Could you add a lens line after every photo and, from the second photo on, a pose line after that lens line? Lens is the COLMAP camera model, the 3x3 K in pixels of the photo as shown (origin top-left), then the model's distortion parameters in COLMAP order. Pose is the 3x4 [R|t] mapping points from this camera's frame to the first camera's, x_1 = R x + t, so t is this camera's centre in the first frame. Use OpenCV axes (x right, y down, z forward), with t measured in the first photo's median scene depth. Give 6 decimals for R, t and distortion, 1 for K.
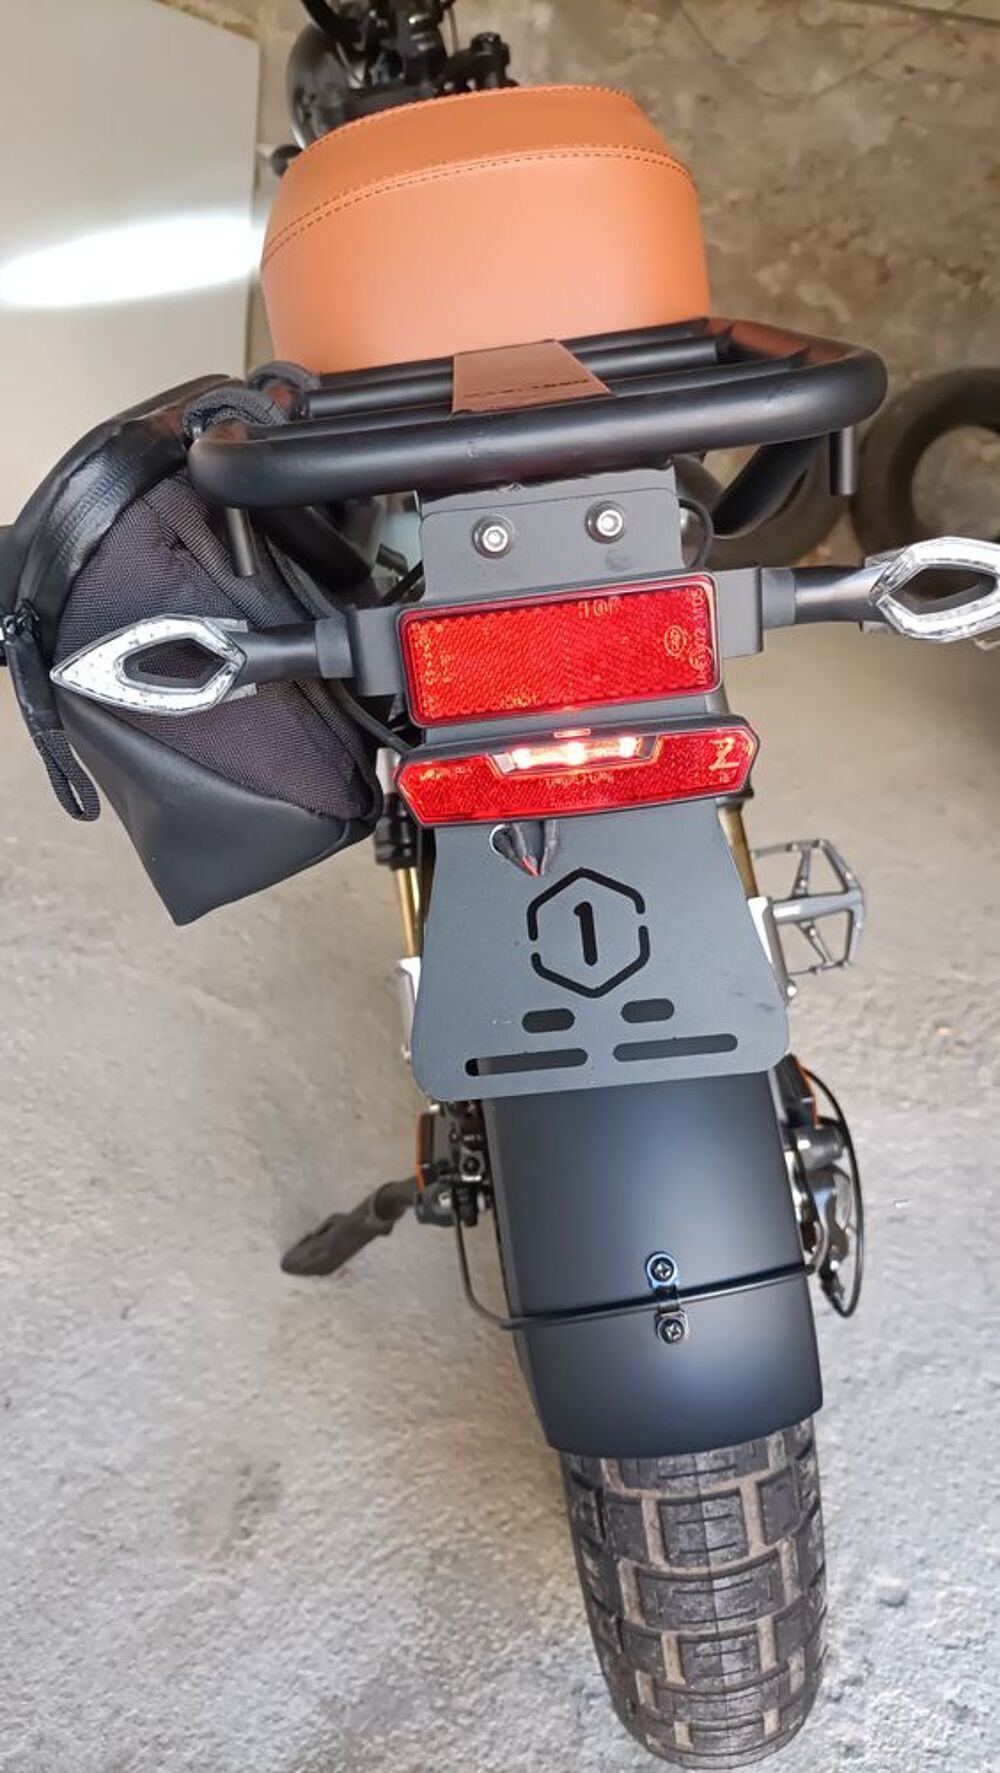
lens RADIAL K [[1358.7, 0, 493.5], [0, 1358.7, 962.7], [0, 0, 1]] dist [-0.007335, 0.007891]
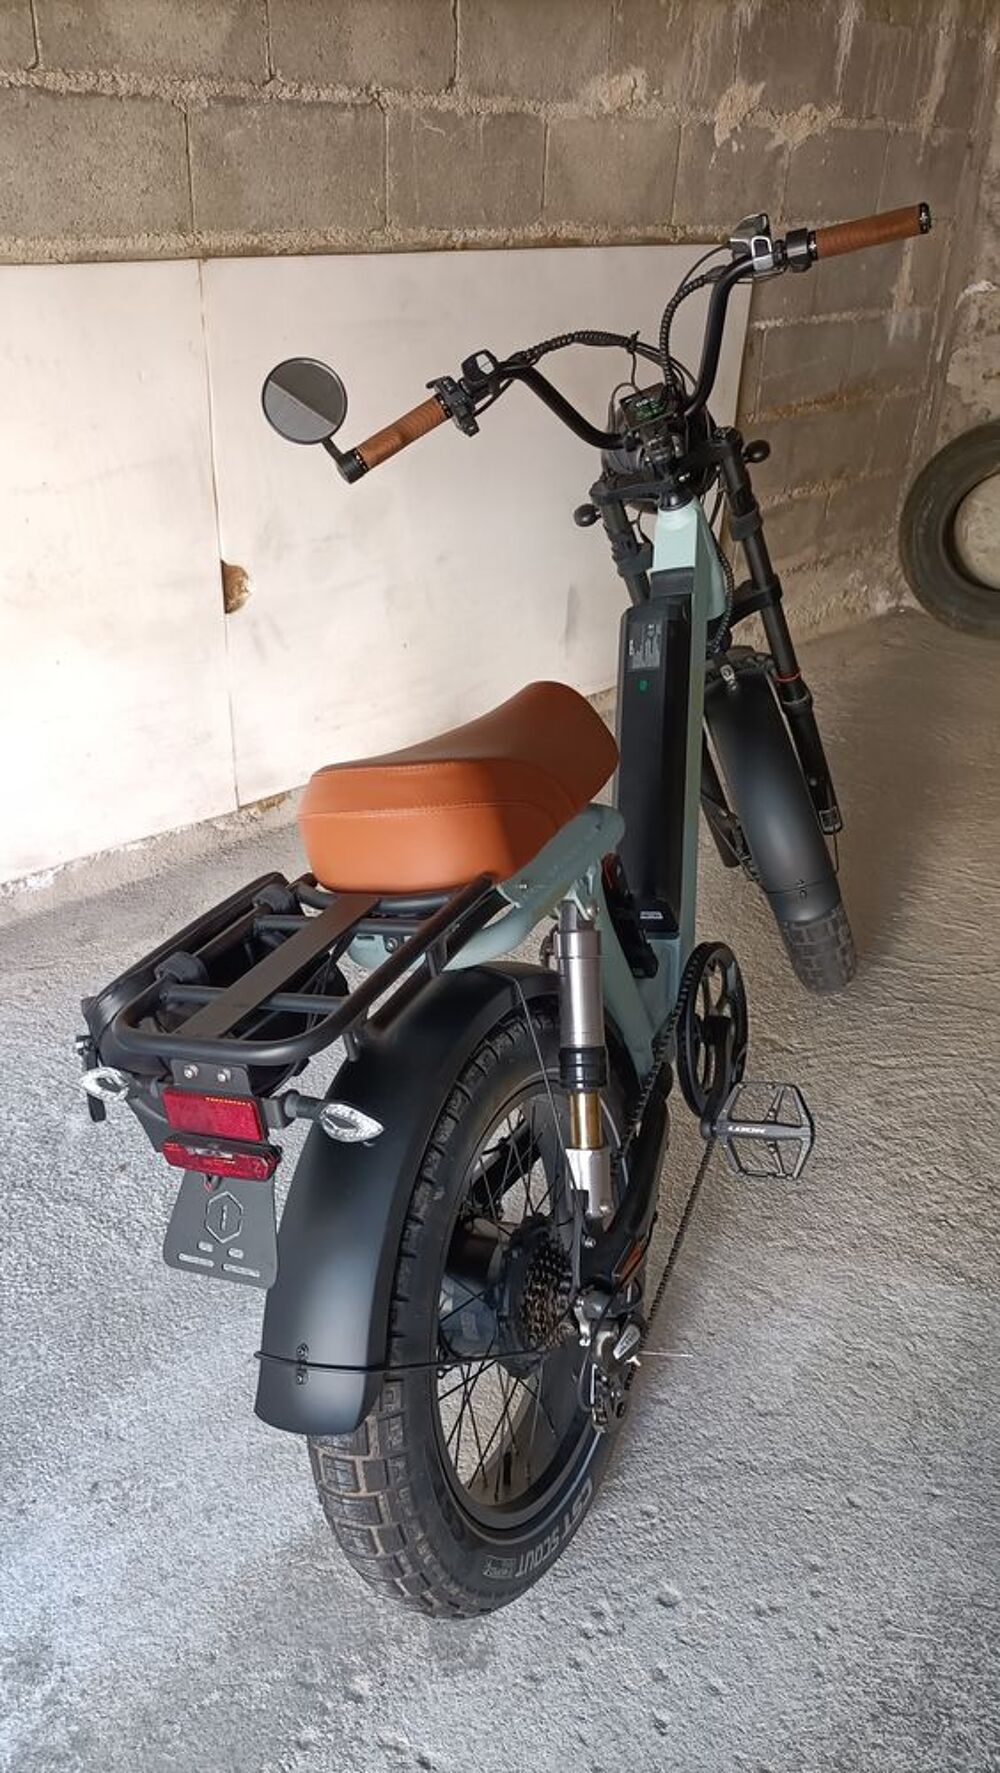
lens RADIAL K [[1385.4, 0, 493.6], [0, 1385.4, 977.2], [0, 0, 1]] dist [0.030201, -0.004127]
pose [[0.874037, 0.178894, -0.451726, 0.727086], [-0.149271, 0.983653, 0.100728, -0.363272], [0.462361, -0.020610, 0.886452, -0.485322]]
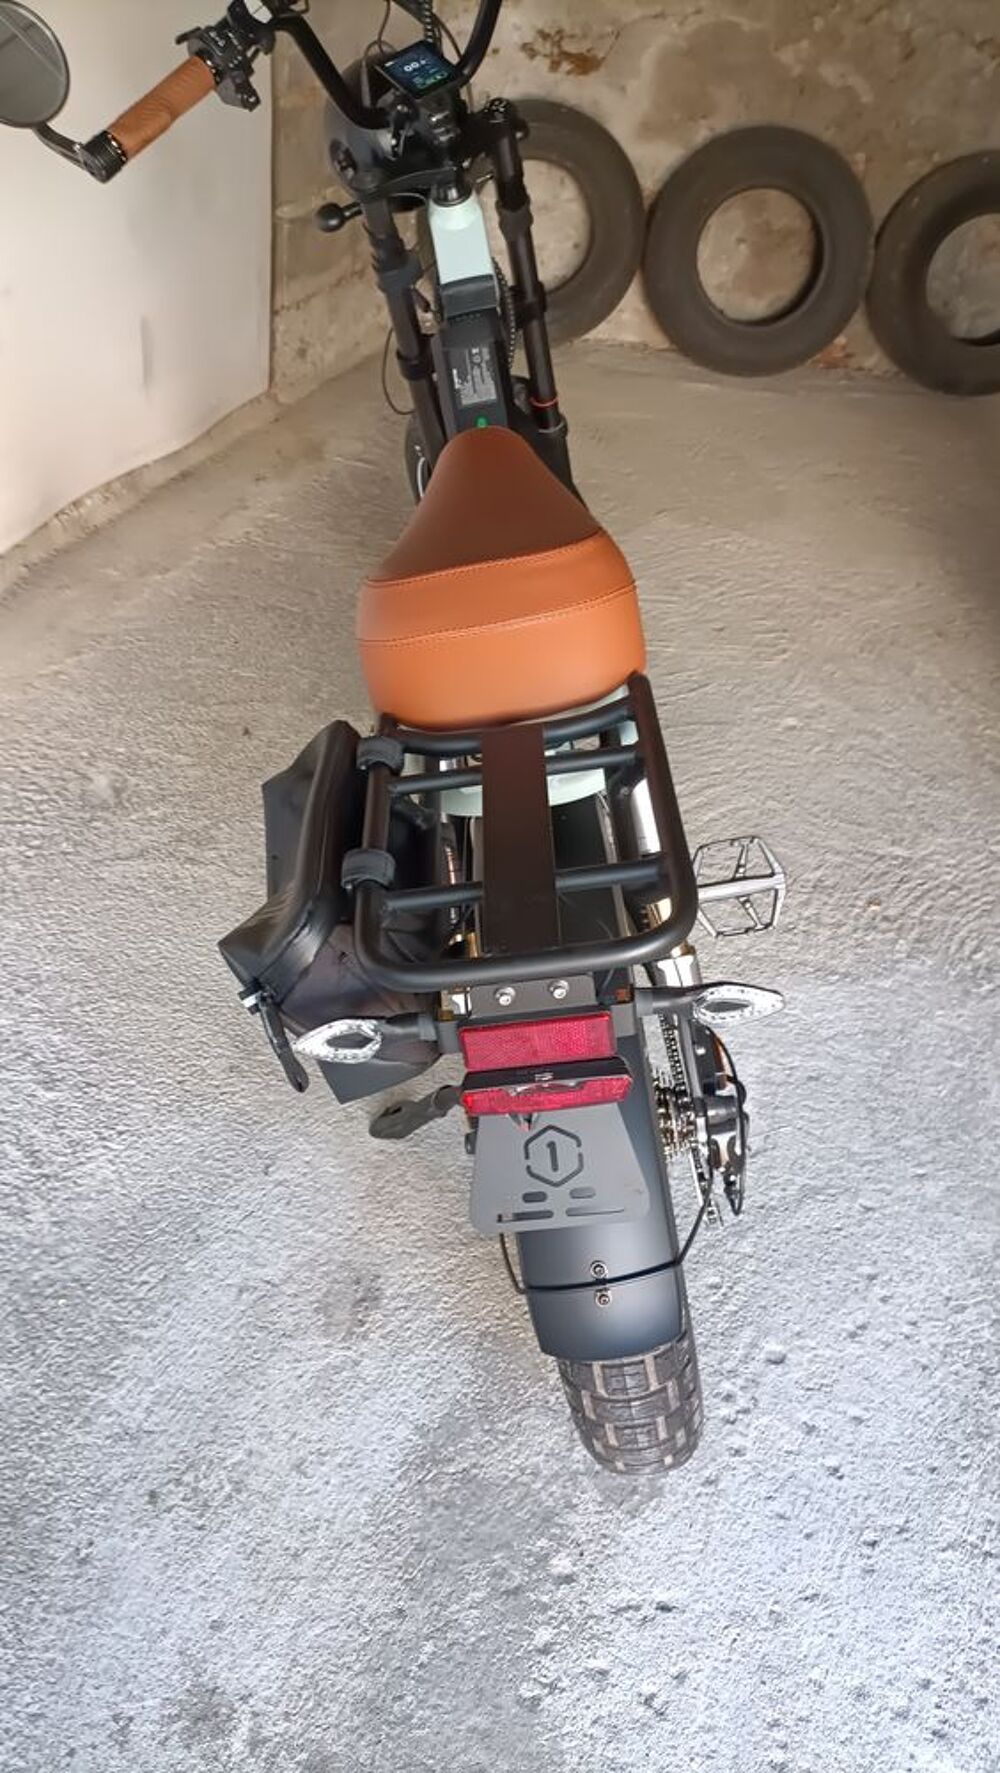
lens RADIAL K [[1344.2, 0, 497.5], [0, 1344.2, 965.6], [0, 0, 1]] dist [0.076385, -0.096191]
pose [[0.999686, -0.011220, -0.022399, 0.014893], [0.016320, 0.970017, 0.242488, -0.361826], [0.019006, -0.242777, 0.969896, -0.418165]]
